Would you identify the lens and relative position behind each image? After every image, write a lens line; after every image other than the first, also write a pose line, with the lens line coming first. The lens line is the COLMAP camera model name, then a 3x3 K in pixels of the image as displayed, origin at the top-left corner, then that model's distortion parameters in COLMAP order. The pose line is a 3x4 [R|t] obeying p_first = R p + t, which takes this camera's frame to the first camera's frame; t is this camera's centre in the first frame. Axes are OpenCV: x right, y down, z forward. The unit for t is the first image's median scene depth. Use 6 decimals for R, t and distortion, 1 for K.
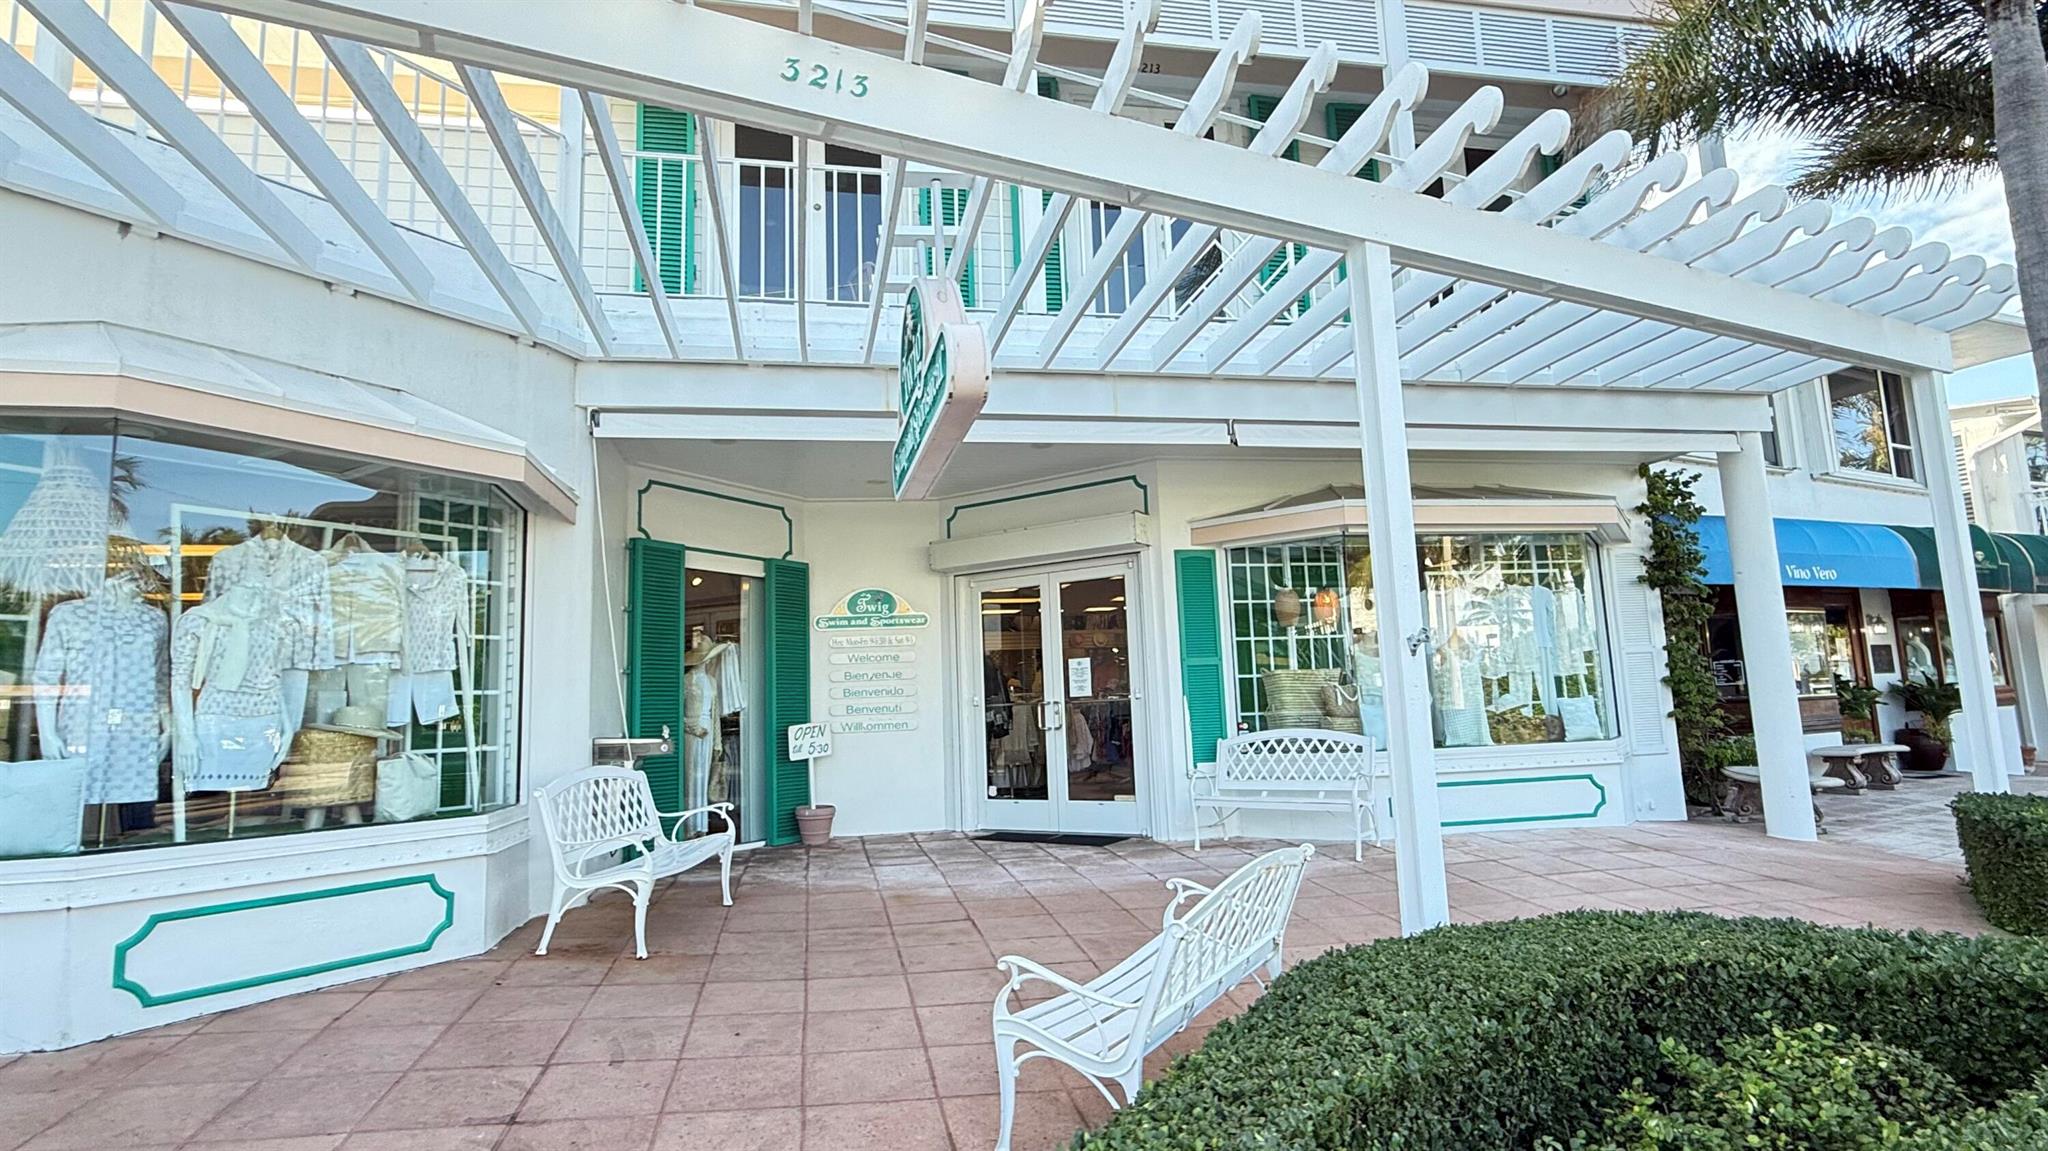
lens RADIAL K [[1061.2, 0, 1024.0], [0, 1061.2, 575.5], [0, 0, 1]] dist [-0.001719, 0.000363]
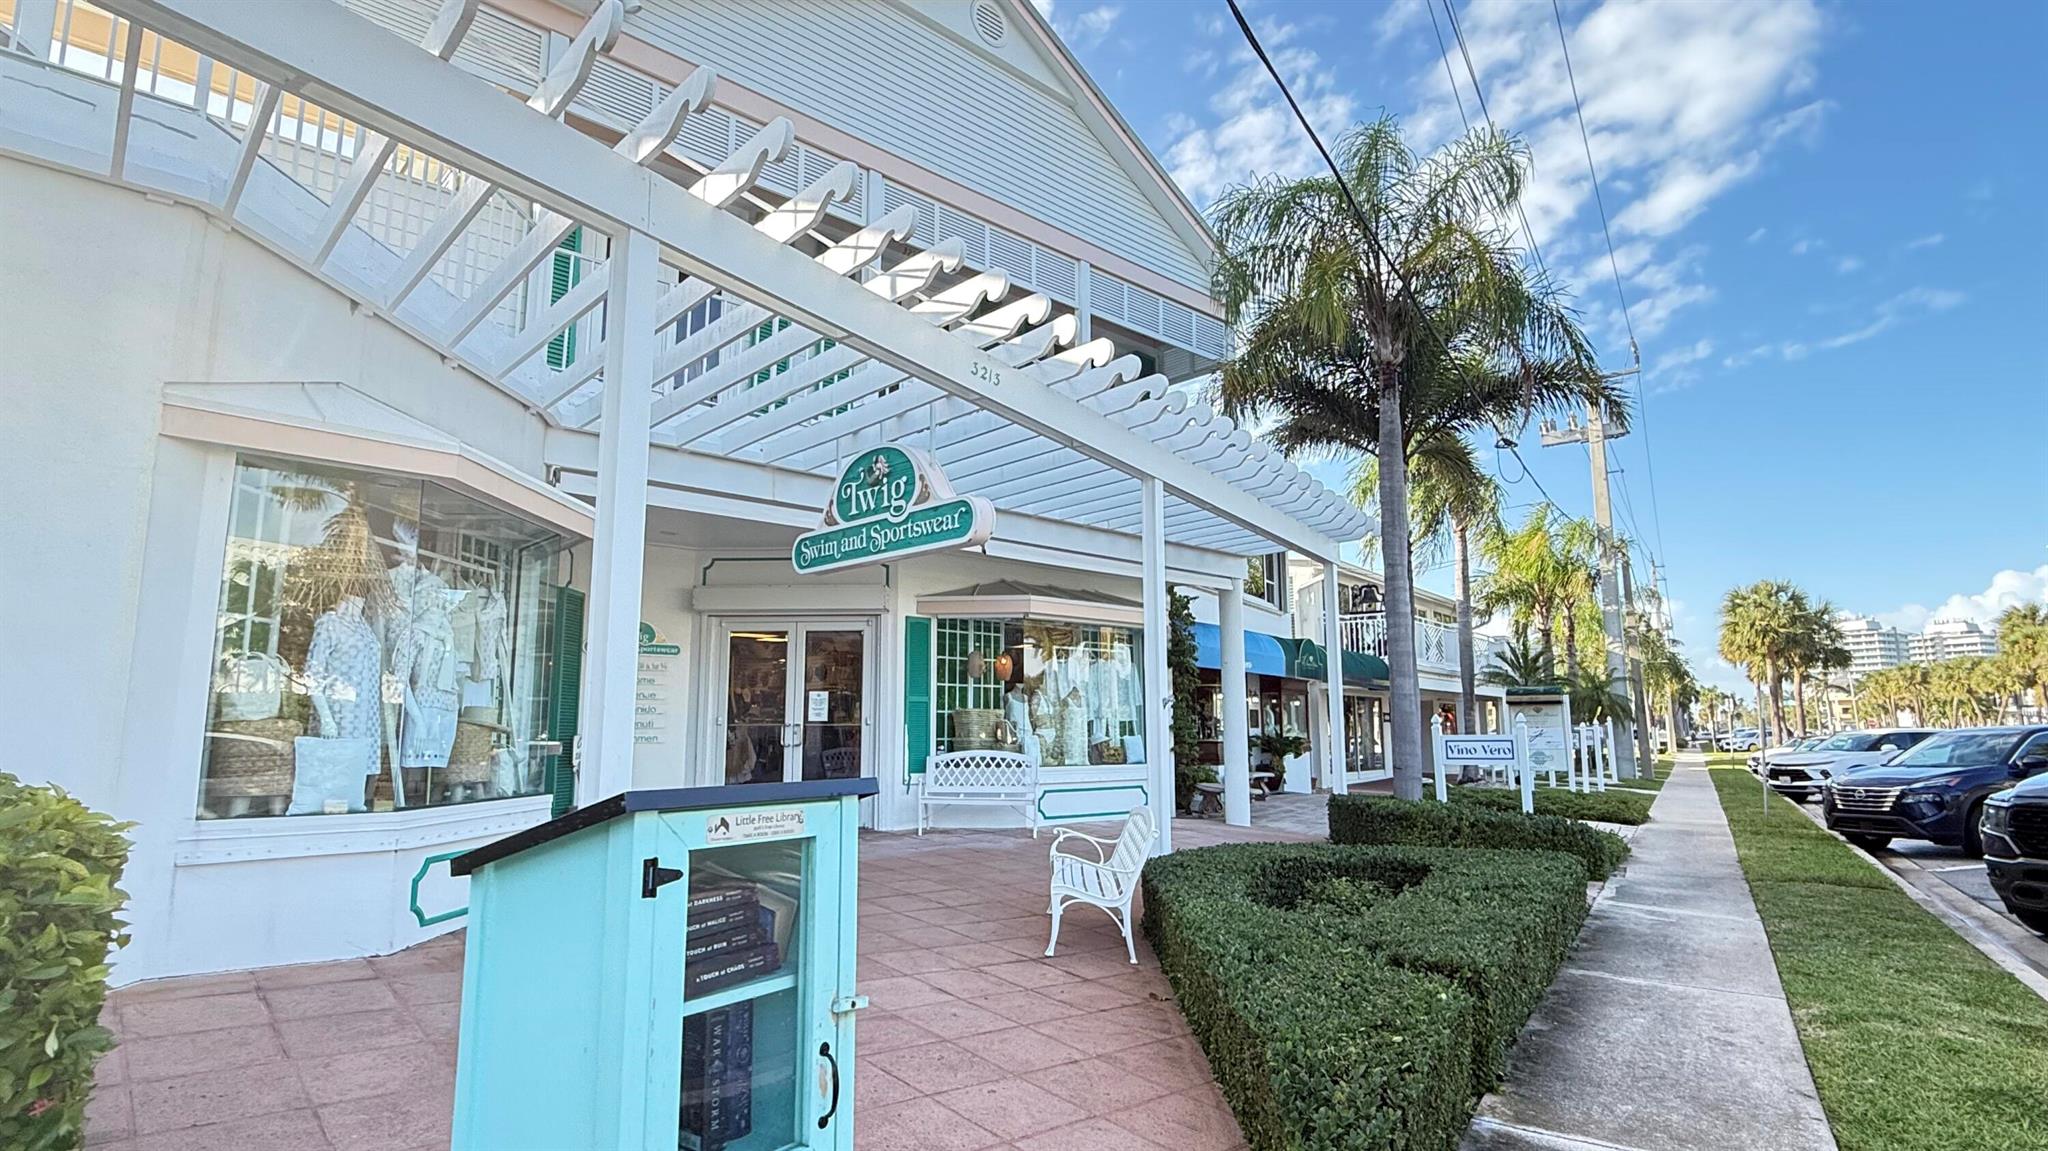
lens RADIAL K [[1060.8, 0, 1024.0], [0, 1060.8, 618.1], [0, 0, 1]] dist [-0.001659, -0.000392]
pose [[0.856459, 0.093078, 0.507754, -0.403218], [-0.098372, 0.995013, -0.016469, -0.013805], [-0.506755, -0.035843, 0.861345, -0.233290]]
